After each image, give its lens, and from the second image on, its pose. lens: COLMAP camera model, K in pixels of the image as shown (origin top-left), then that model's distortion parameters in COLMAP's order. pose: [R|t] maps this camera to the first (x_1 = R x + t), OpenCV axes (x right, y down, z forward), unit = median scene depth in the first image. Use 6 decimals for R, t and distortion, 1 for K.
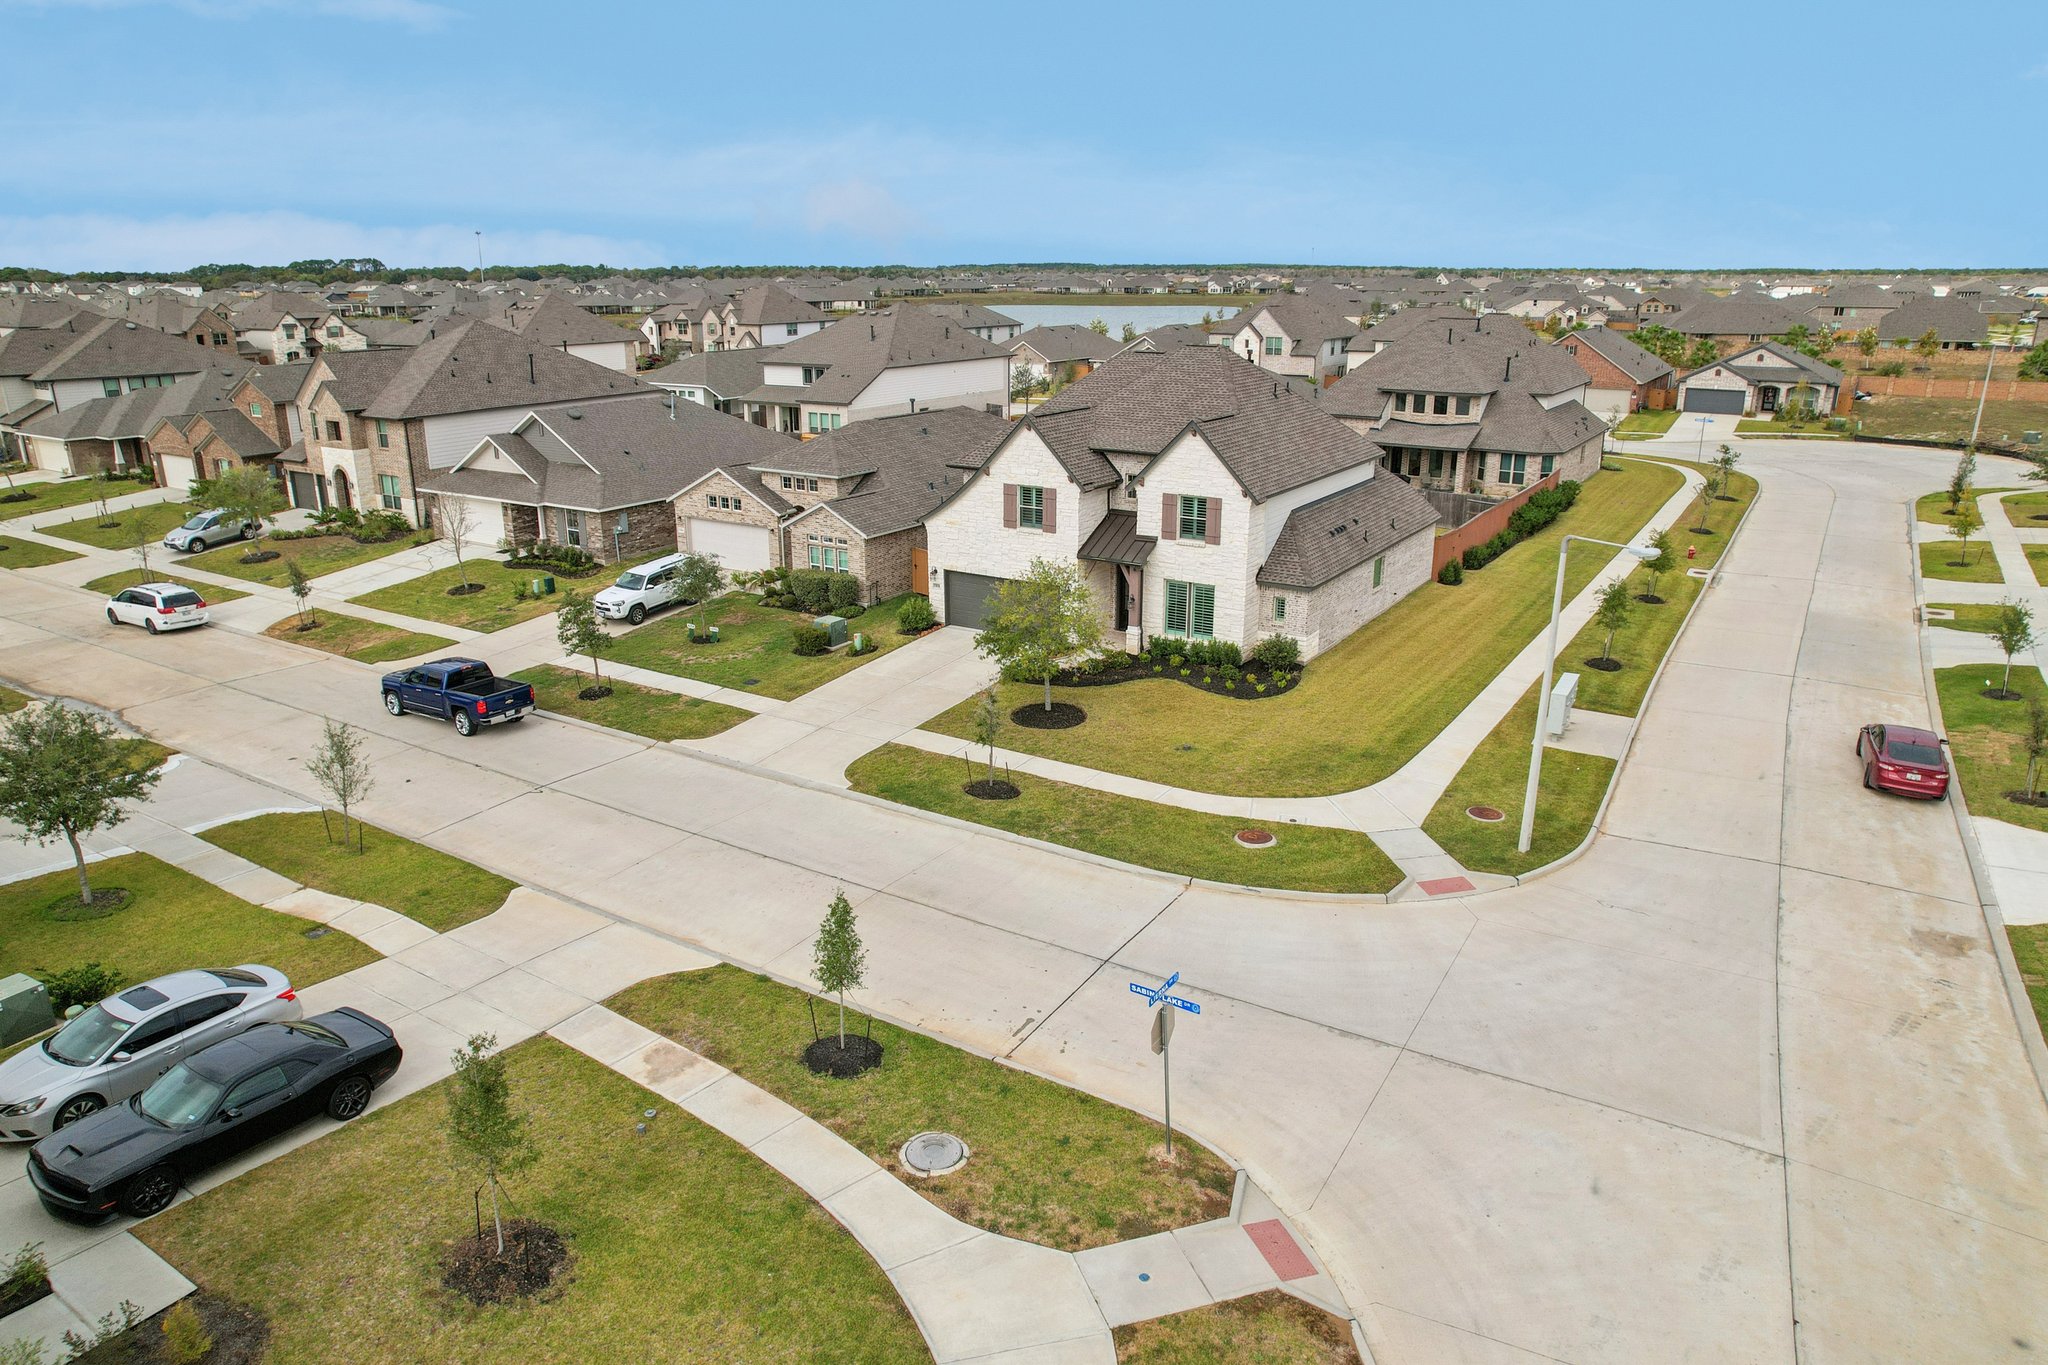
lens RADIAL K [[1291.4, 0, 1024.0], [0, 1291.4, 682.5], [0, 0, 1]] dist [-0.036975, 0.002206]
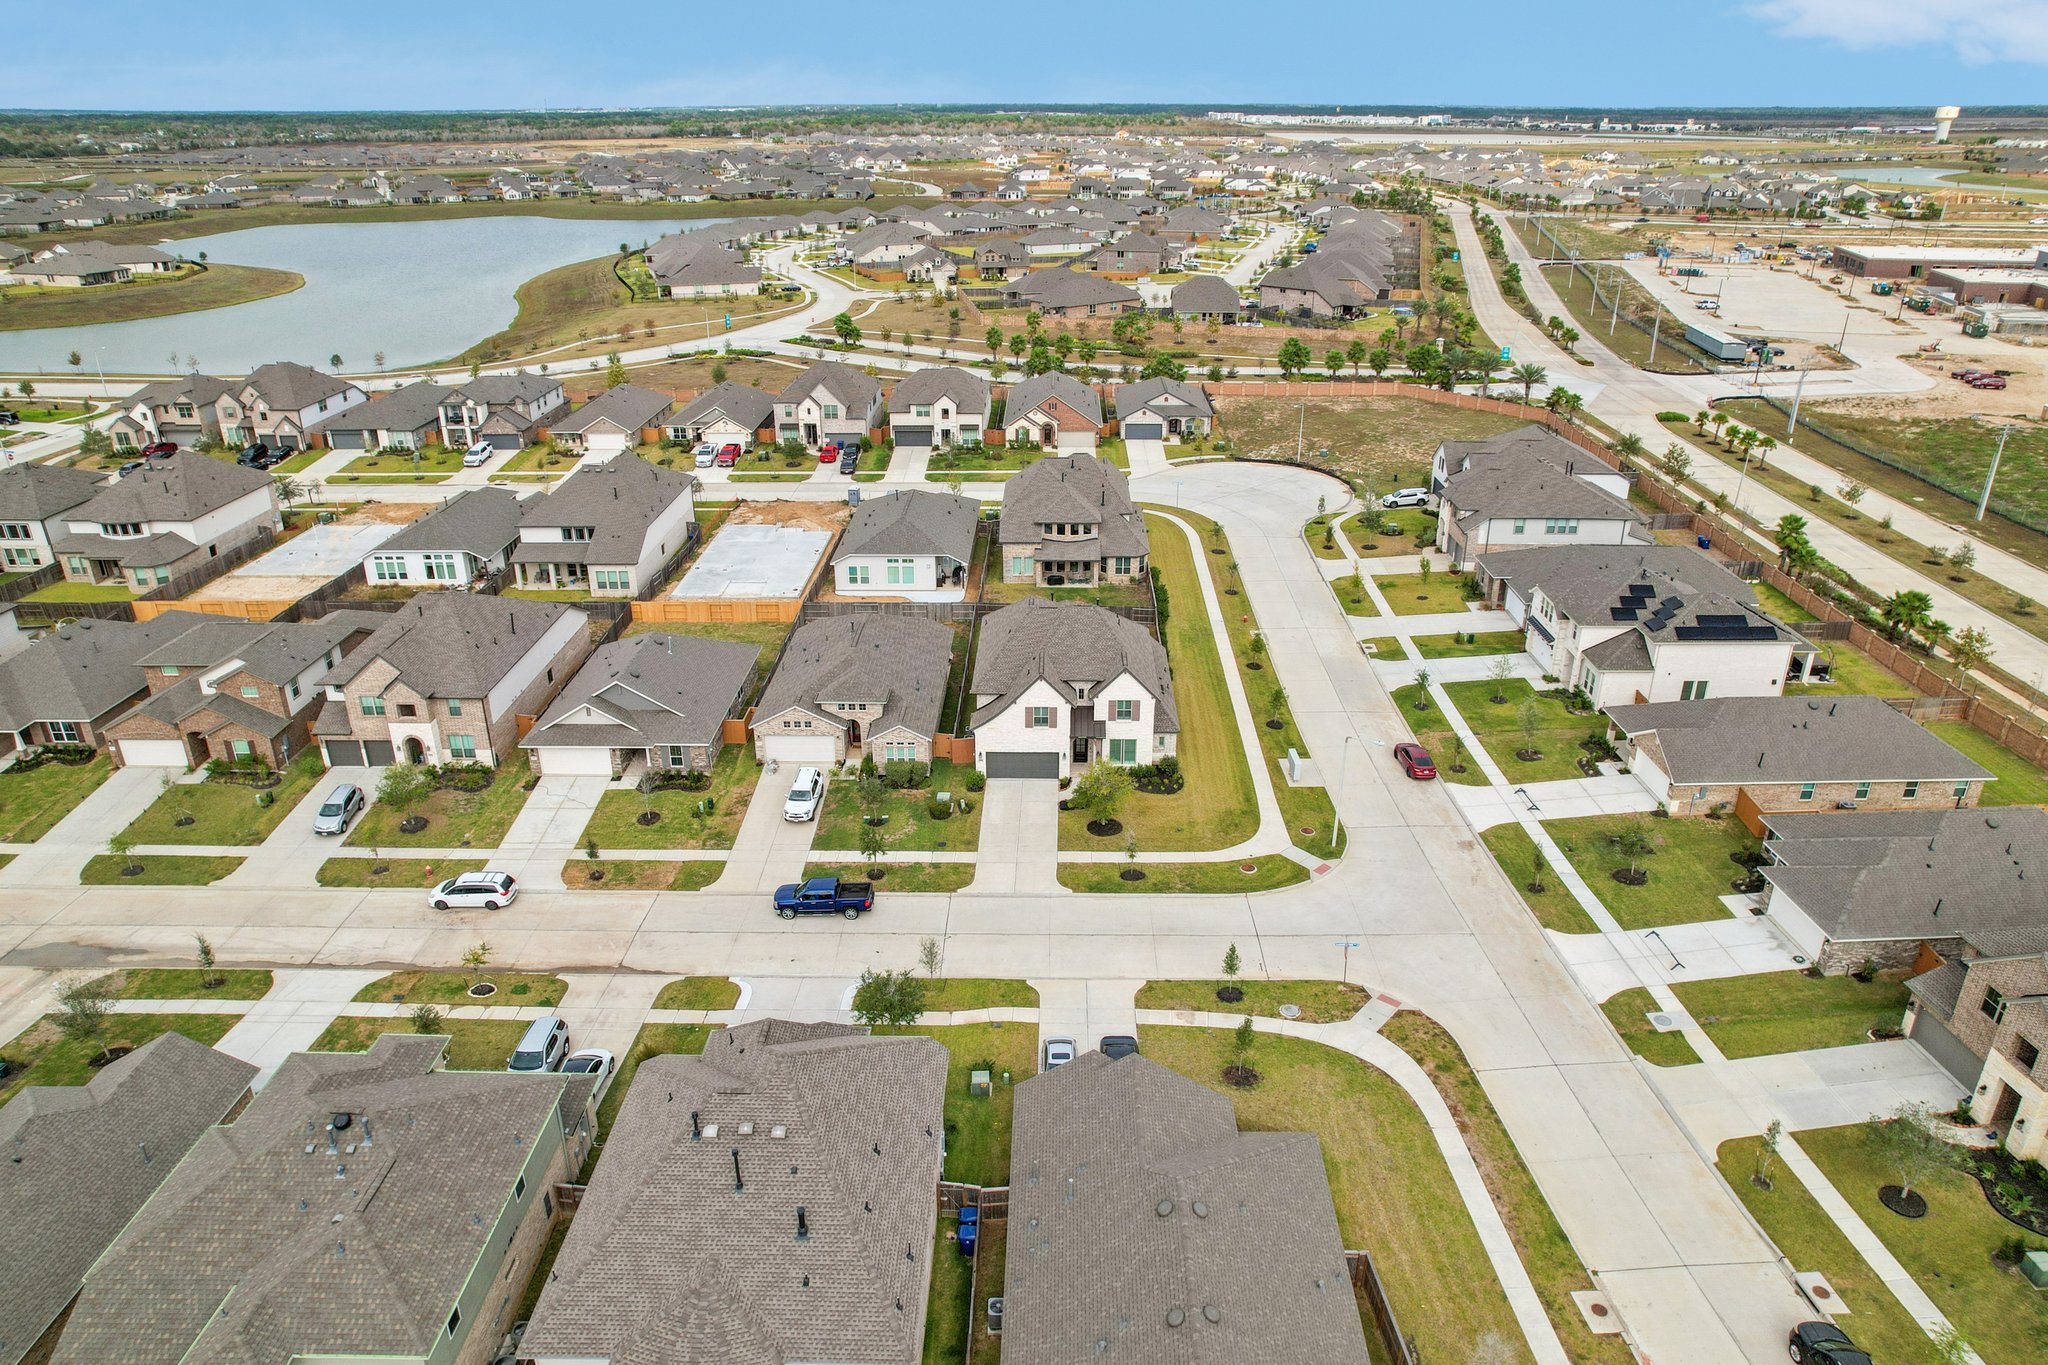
lens RADIAL K [[1311.8, 0, 1024.0], [0, 1311.8, 682.5], [0, 0, 1]] dist [-0.038183, 0.002993]
pose [[0.854623, -0.211621, 0.474170, -0.910991], [0.160389, 0.976112, 0.146560, -0.464656], [-0.493858, -0.049202, 0.868149, -0.671383]]
